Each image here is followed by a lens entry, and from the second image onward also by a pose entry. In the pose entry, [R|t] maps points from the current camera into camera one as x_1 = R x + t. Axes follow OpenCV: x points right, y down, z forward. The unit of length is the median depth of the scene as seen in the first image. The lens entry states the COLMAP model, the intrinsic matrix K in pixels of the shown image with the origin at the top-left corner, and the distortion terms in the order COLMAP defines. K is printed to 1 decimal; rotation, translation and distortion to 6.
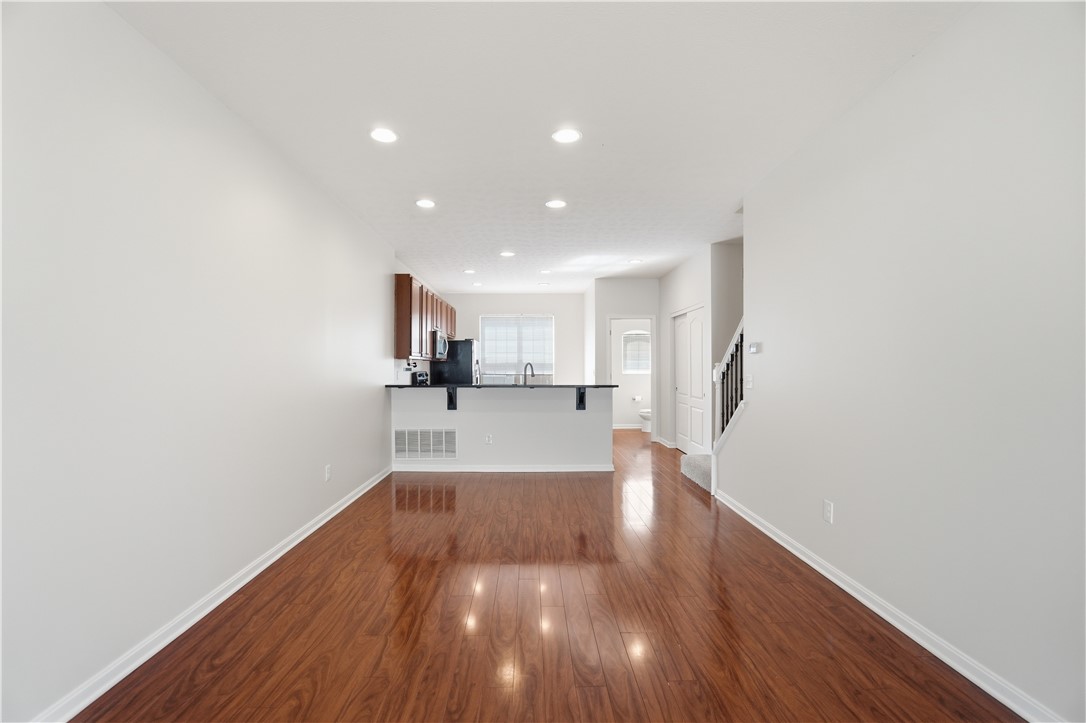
lens RADIAL K [[487.1, 0, 533.9], [0, 487.1, 358.6], [0, 0, 1]] dist [-0.069356, 0.023960]
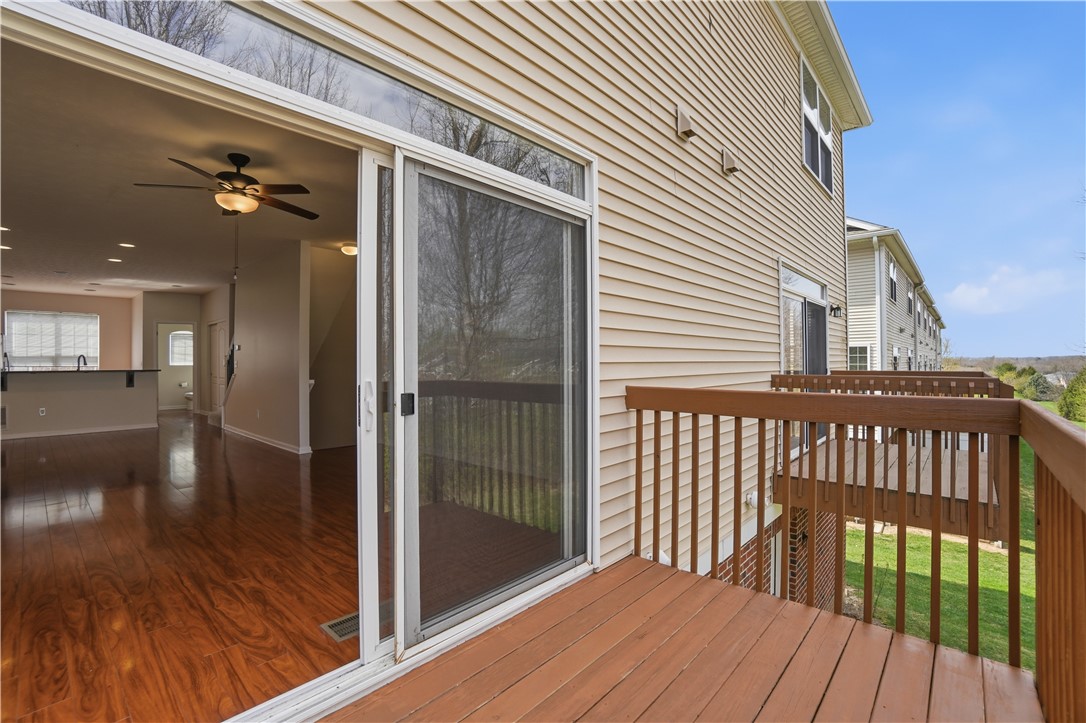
lens RADIAL K [[487.1, 0, 533.9], [0, 487.1, 358.6], [0, 0, 1]] dist [-0.069356, 0.023960]
pose [[0.682100, 0.009418, 0.731199, -0.103479], [-0.009783, 0.999945, -0.003754, 0.012794], [-0.731194, -0.004593, 0.682154, -0.830447]]
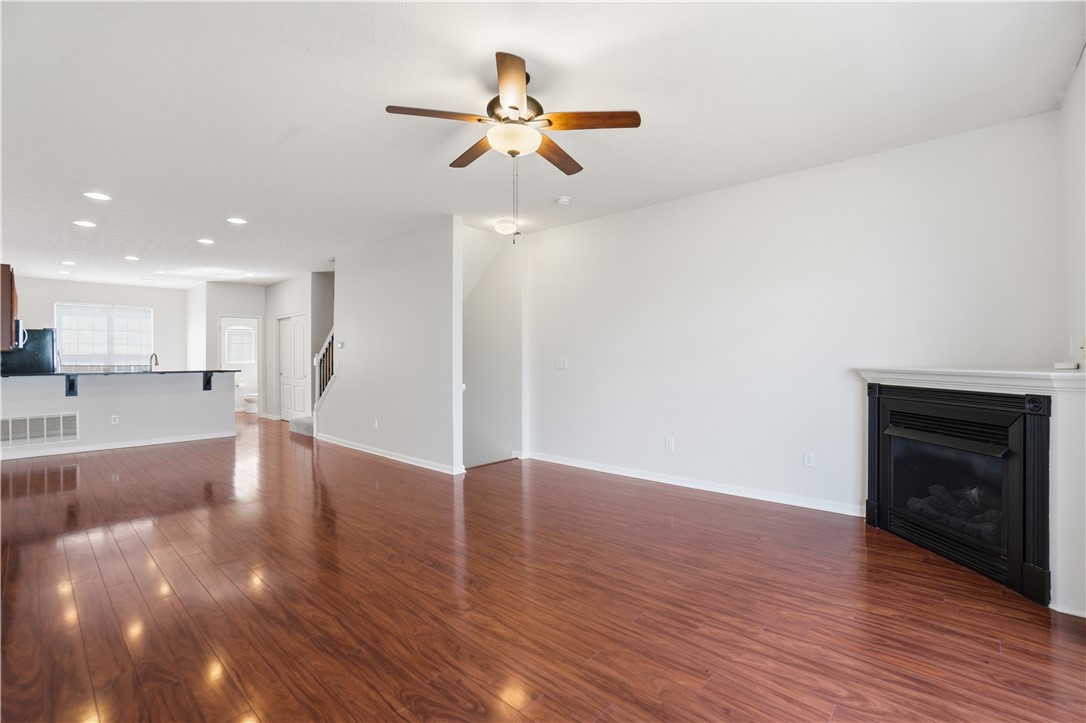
lens RADIAL K [[487.1, 0, 533.9], [0, 487.1, 358.6], [0, 0, 1]] dist [-0.069356, 0.023960]
pose [[0.685051, -0.000225, 0.728495, -0.217827], [-0.007841, 0.999940, 0.007683, 0.005893], [-0.728453, -0.010976, 0.685008, -0.464668]]
